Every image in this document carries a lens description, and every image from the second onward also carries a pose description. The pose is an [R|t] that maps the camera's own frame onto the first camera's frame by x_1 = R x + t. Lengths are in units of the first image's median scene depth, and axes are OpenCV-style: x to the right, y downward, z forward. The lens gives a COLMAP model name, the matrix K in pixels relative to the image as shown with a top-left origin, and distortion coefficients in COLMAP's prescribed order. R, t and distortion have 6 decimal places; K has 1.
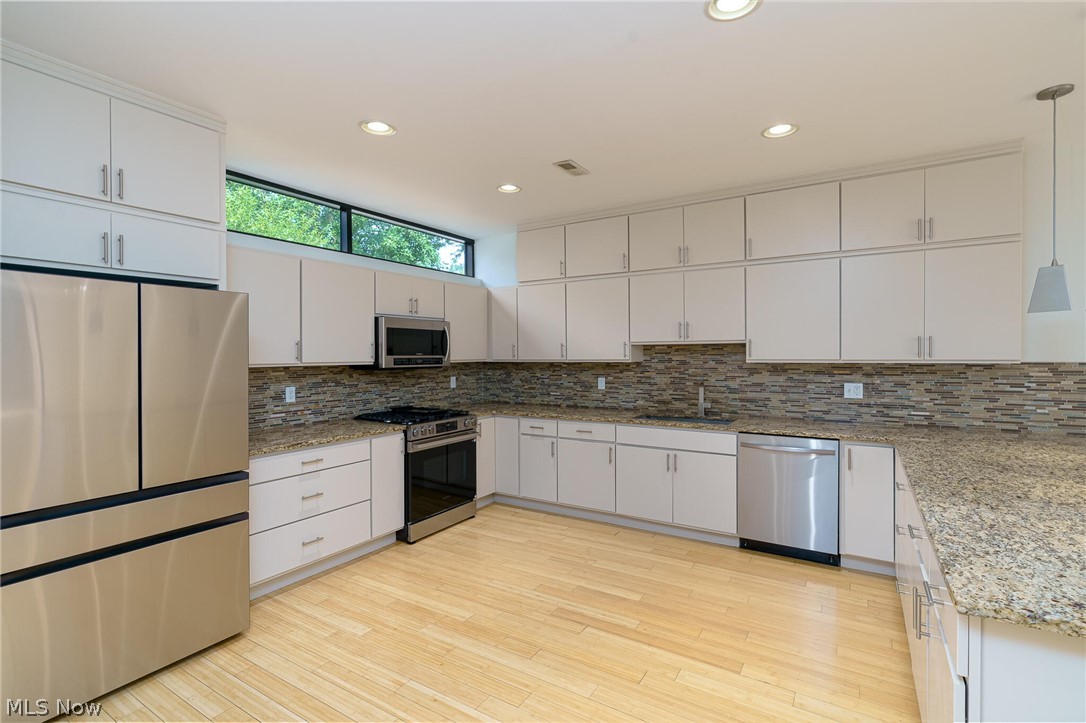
lens RADIAL K [[499.7, 0, 544.8], [0, 499.7, 360.5], [0, 0, 1]] dist [-0.026419, -0.000181]
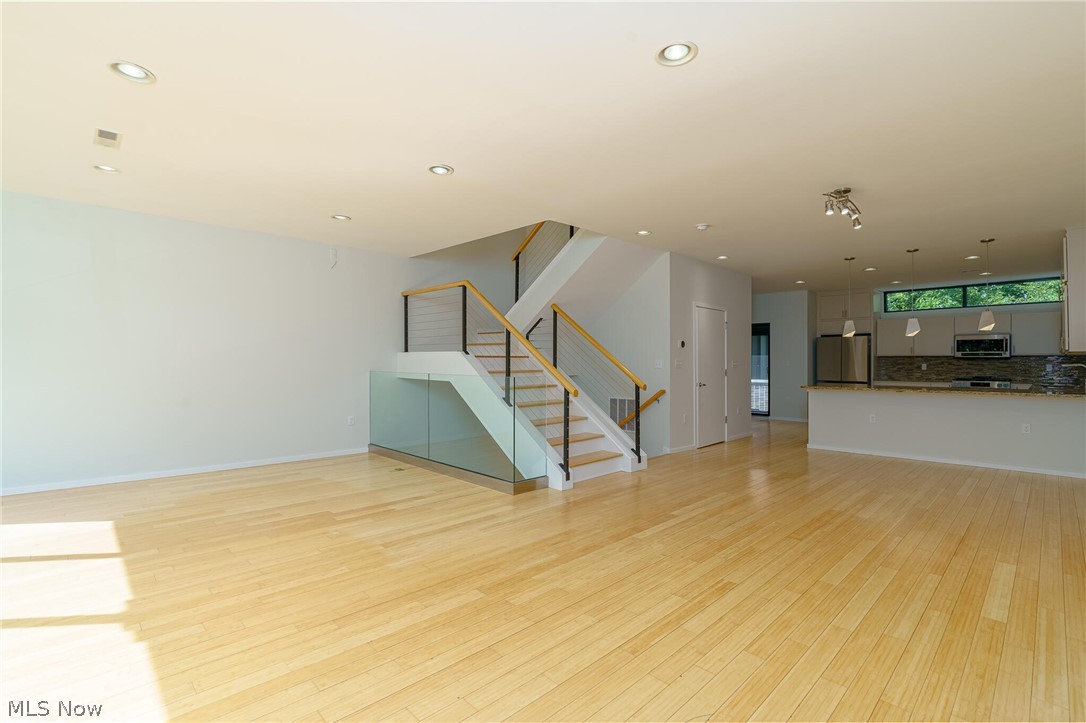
lens RADIAL K [[499.7, 0, 543.5], [0, 499.7, 356.4], [0, 0, 1]] dist [-0.026419, -0.000181]
pose [[-0.238470, 0.009619, -0.971102, 2.336464], [-0.001216, 0.999947, 0.010204, -0.009792], [0.971149, 0.003614, -0.238445, -0.315141]]
